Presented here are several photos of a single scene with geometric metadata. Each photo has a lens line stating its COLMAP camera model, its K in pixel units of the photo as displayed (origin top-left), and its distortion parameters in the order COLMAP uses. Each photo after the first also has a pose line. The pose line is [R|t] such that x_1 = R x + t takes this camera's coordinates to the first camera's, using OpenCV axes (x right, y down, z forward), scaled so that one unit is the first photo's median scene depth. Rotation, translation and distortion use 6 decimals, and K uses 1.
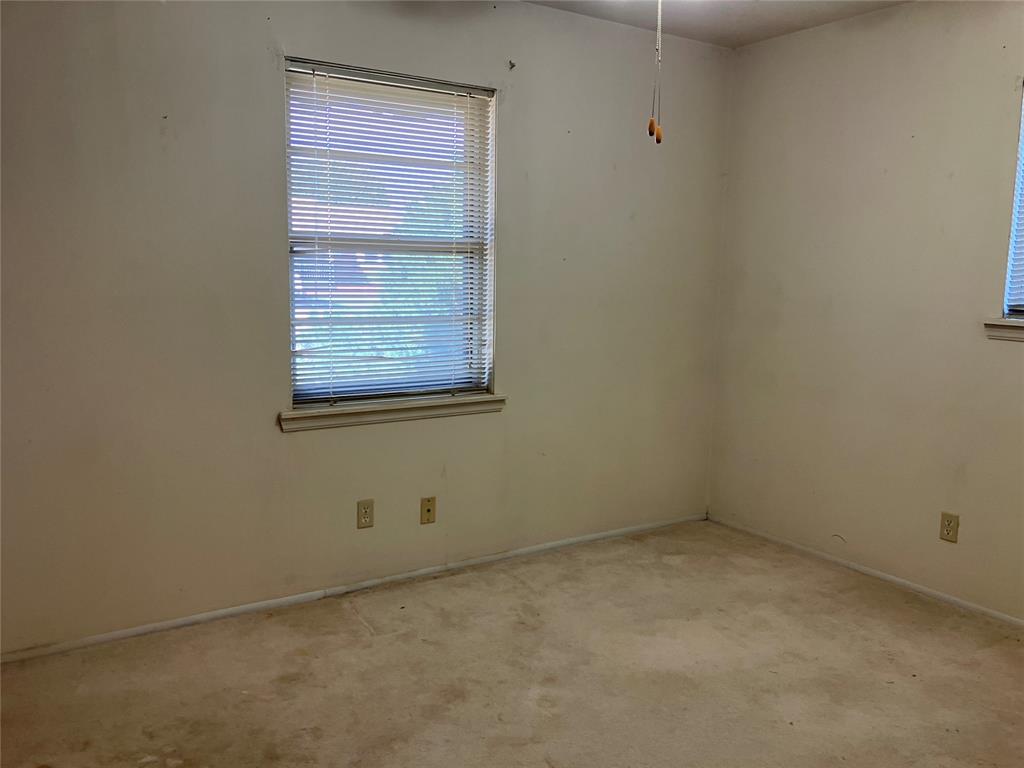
lens RADIAL K [[838.5, 0, 519.5], [0, 838.5, 387.2], [0, 0, 1]] dist [0.001502, 0.002870]
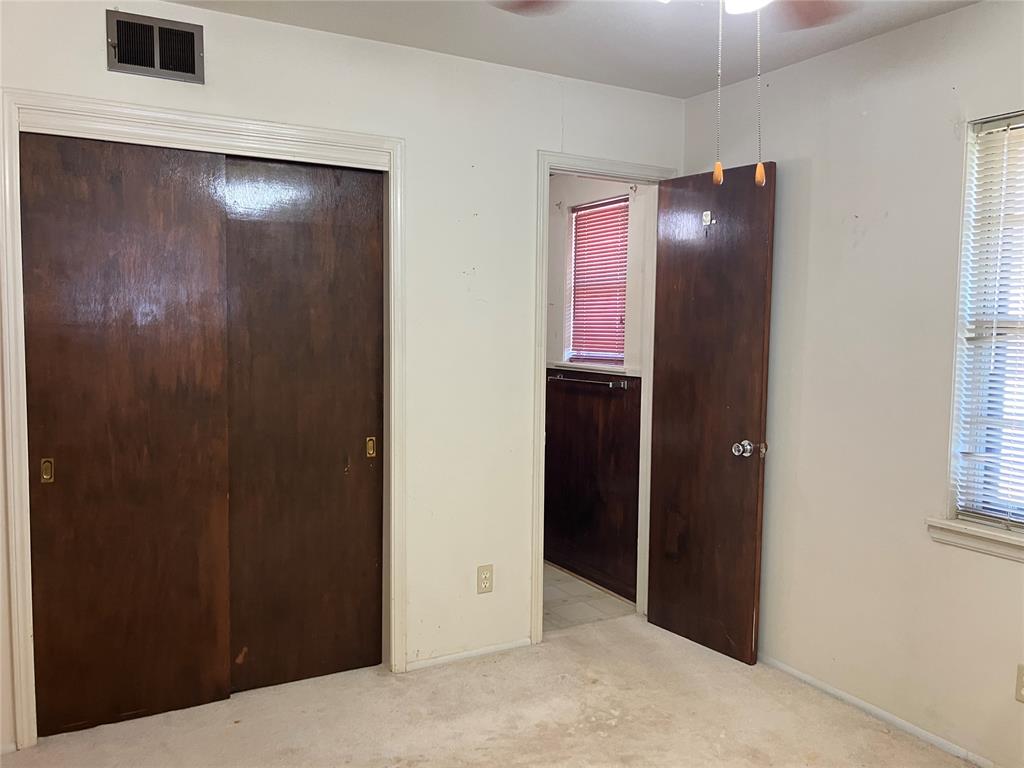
lens RADIAL K [[838.5, 0, 519.5], [0, 838.5, 387.2], [0, 0, 1]] dist [0.001502, 0.002870]
pose [[-0.065995, 0.048391, -0.996646, 0.694567], [-0.163887, 0.984733, 0.058664, -0.096795], [0.984269, 0.167209, -0.057057, 0.663988]]
